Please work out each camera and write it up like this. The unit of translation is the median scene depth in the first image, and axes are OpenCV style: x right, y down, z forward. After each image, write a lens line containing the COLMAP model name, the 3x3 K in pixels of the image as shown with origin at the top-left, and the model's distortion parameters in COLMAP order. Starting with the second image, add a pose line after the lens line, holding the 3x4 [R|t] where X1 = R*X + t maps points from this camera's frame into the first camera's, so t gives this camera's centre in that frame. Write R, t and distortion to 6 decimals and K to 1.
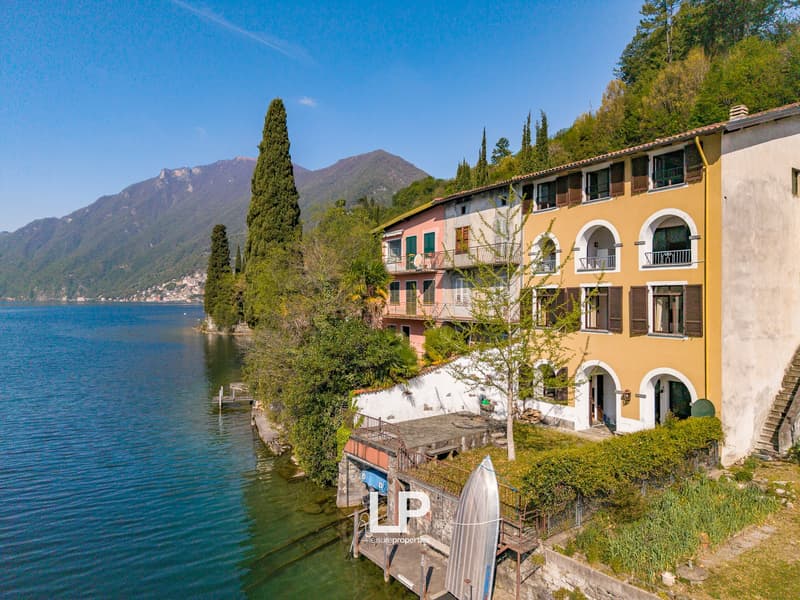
lens RADIAL K [[538.3, 0, 394.1], [0, 538.3, 292.4], [0, 0, 1]] dist [0.029184, -0.016664]
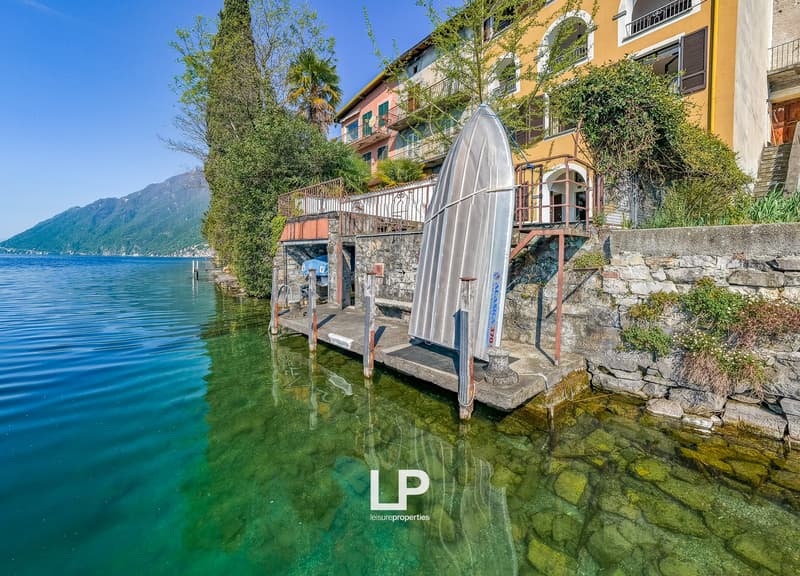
lens RADIAL K [[345.5, 0, 401.4], [0, 345.5, 283.8], [0, 0, 1]] dist [0.003549, 0.001603]
pose [[0.992284, 0.007456, 0.123765, 0.023486], [-0.016947, 0.996978, 0.075811, 0.258545], [-0.122825, -0.077324, 0.989411, 0.363488]]
